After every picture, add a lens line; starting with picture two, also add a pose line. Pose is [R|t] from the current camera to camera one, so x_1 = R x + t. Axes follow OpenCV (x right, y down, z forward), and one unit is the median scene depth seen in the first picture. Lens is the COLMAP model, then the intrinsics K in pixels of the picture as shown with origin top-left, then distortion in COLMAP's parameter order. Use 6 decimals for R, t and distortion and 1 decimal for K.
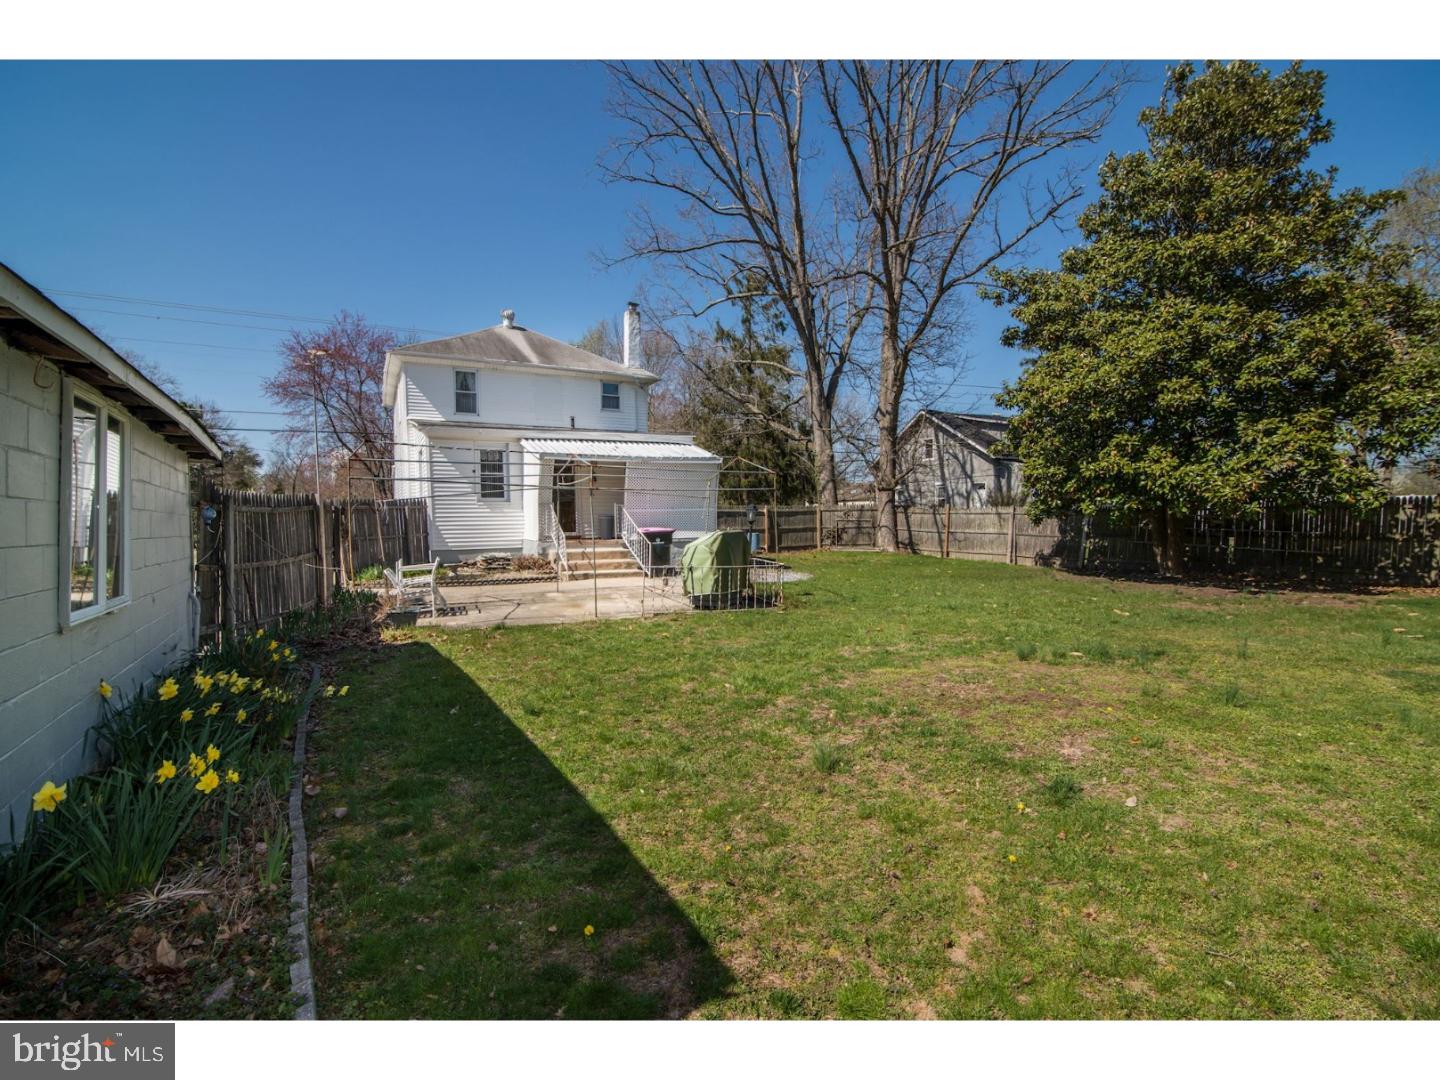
lens RADIAL K [[676.8, 0, 726.6], [0, 676.8, 545.8], [0, 0, 1]] dist [0.013043, -0.002607]
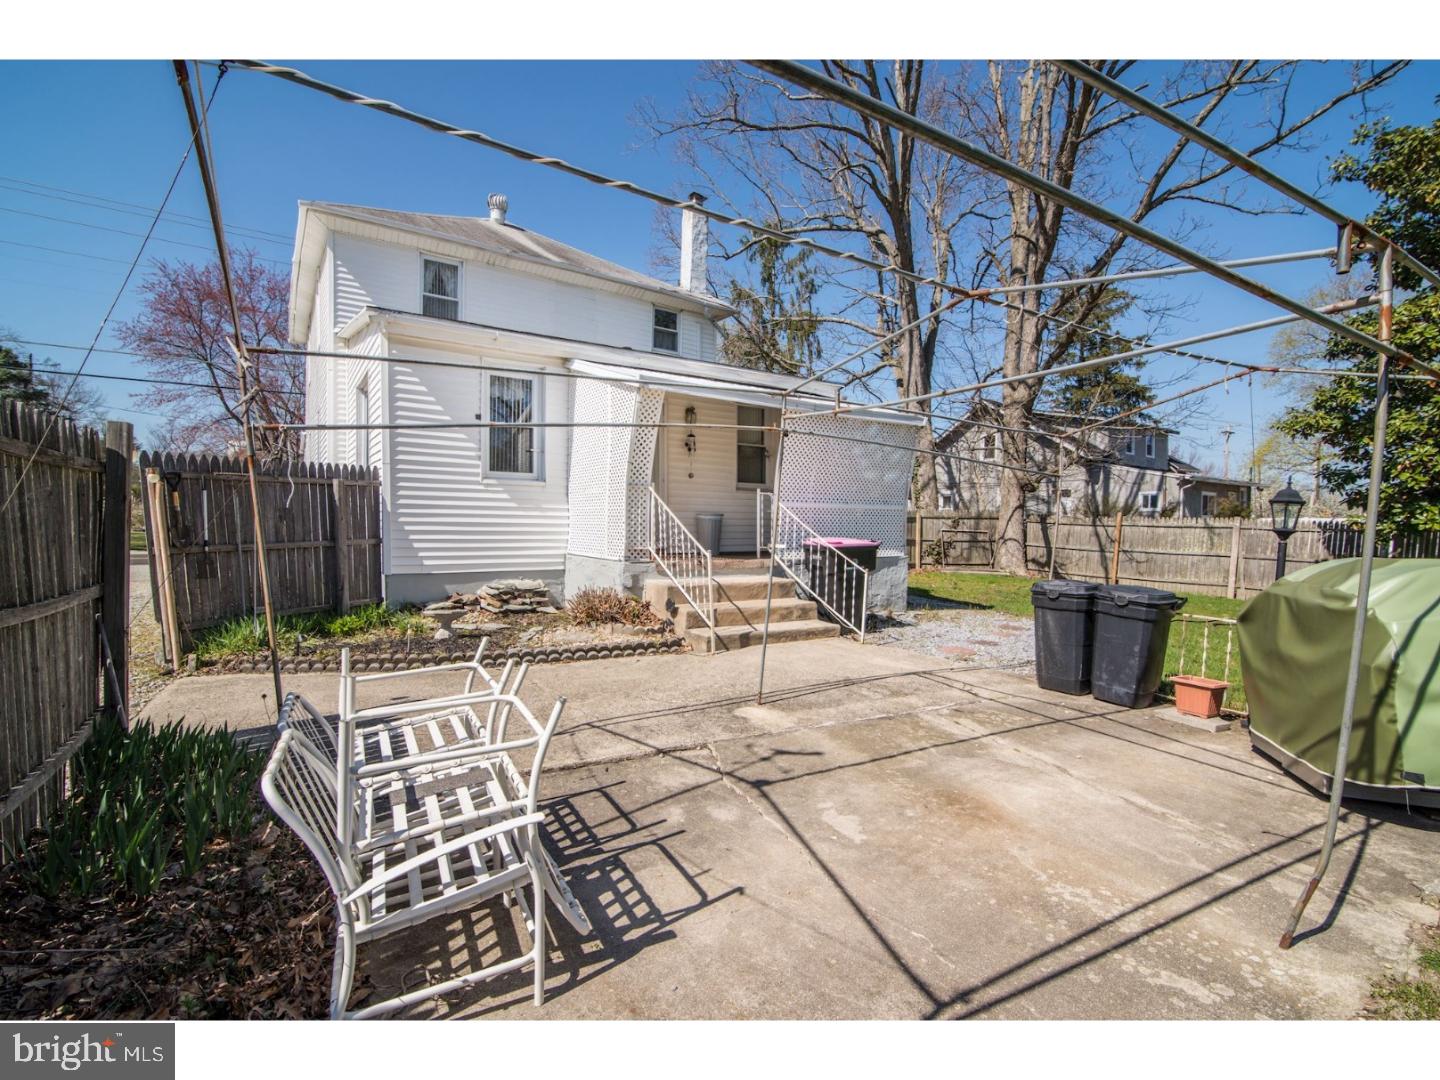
lens RADIAL K [[676.8, 0, 725.6], [0, 676.8, 531.5], [0, 0, 1]] dist [0.013043, -0.002607]
pose [[0.993294, 0.025463, 0.112781, -0.243520], [-0.022069, 0.999268, -0.031245, -0.013219], [-0.113494, 0.028546, 0.993129, 0.479219]]
